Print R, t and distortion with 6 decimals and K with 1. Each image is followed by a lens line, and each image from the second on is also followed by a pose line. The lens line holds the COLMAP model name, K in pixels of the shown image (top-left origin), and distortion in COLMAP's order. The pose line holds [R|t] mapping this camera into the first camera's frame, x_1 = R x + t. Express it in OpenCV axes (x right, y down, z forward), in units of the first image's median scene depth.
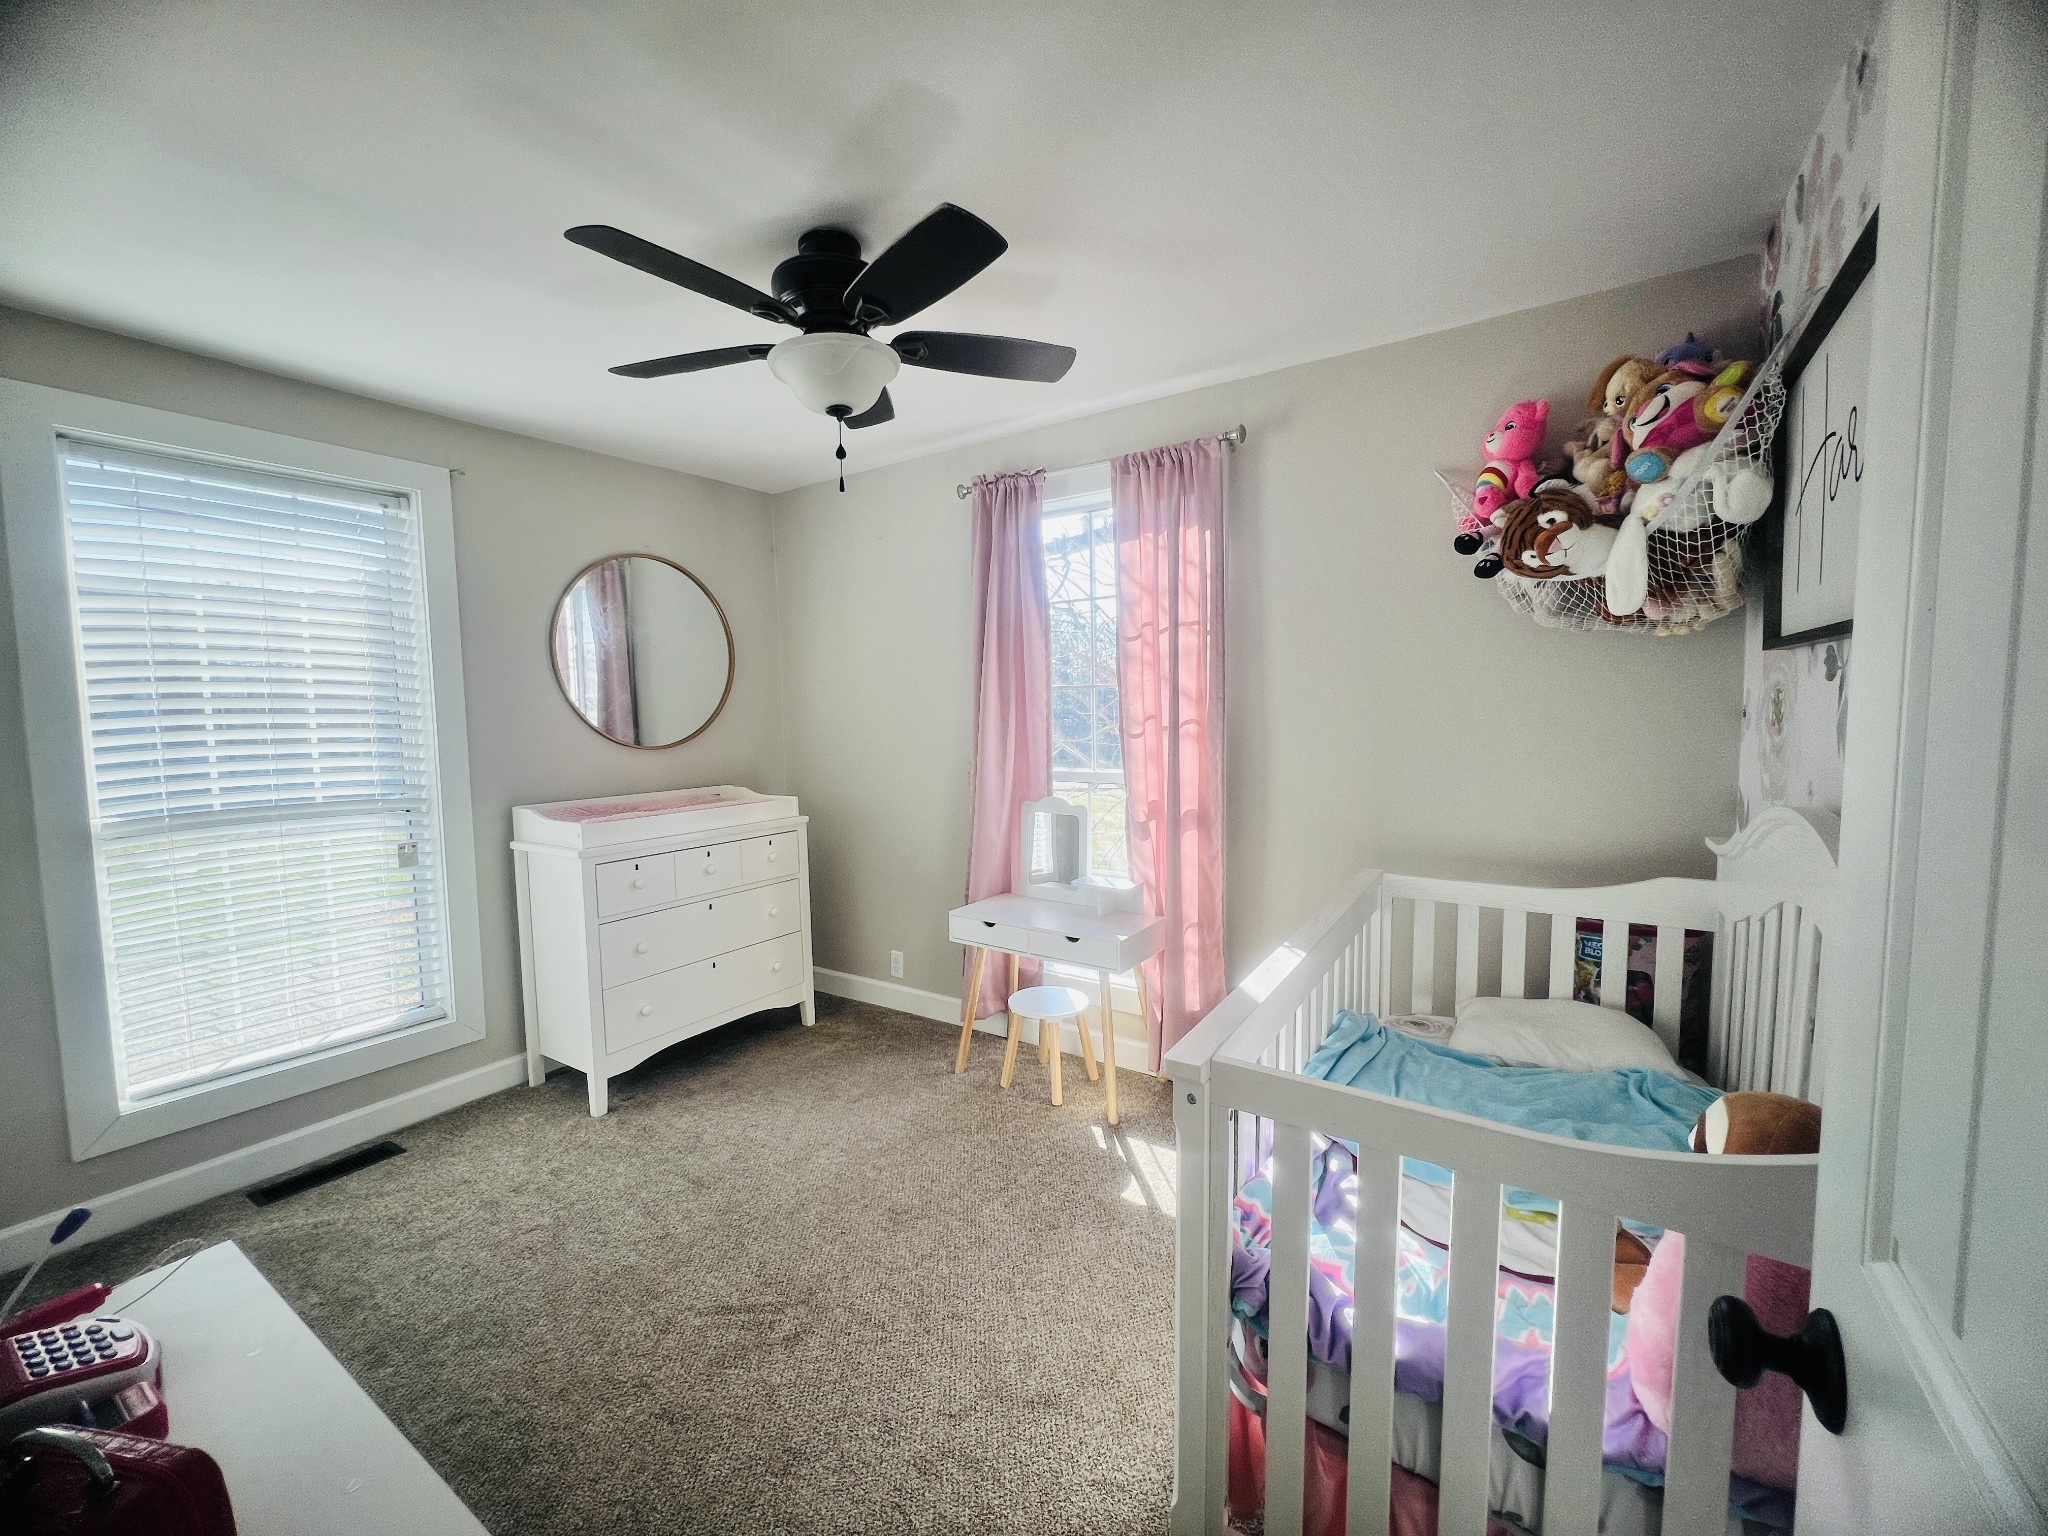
lens RADIAL K [[843.1, 0, 1024.0], [0, 843.1, 768.0], [0, 0, 1]] dist [-0.003257, -0.000672]
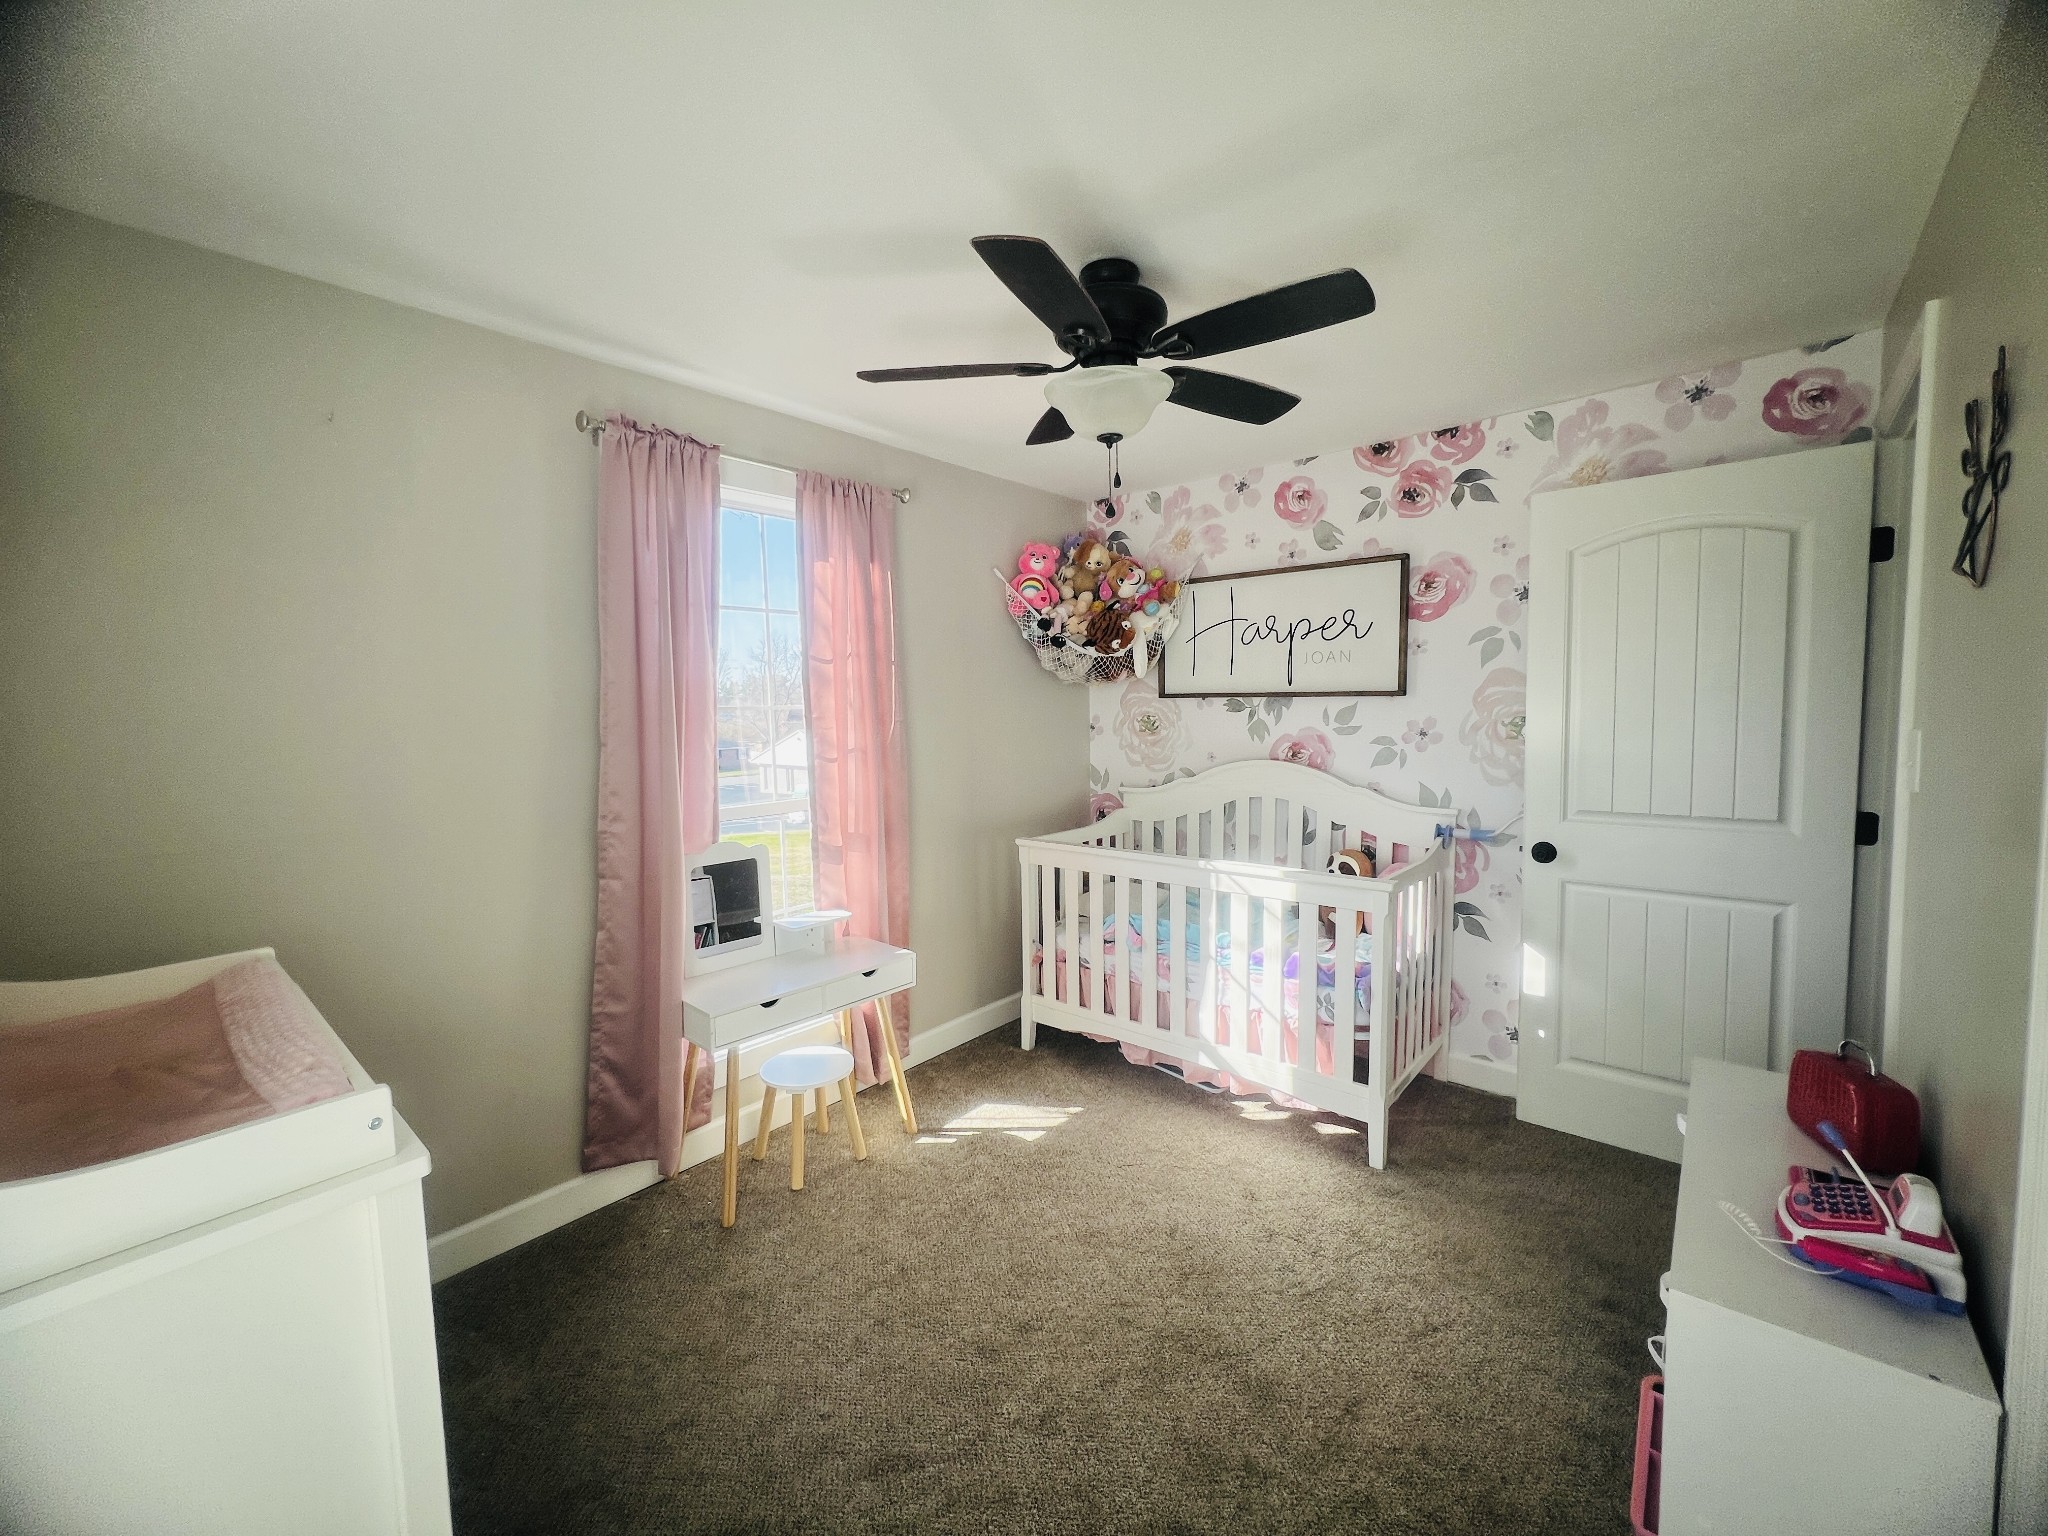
lens RADIAL K [[843.1, 0, 1024.0], [0, 843.1, 768.0], [0, 0, 1]] dist [-0.003257, -0.000672]
pose [[0.110244, -0.069936, 0.991441, -0.877635], [0.089667, 0.994153, 0.060156, -0.073494], [-0.989852, 0.082268, 0.115870, 0.709826]]
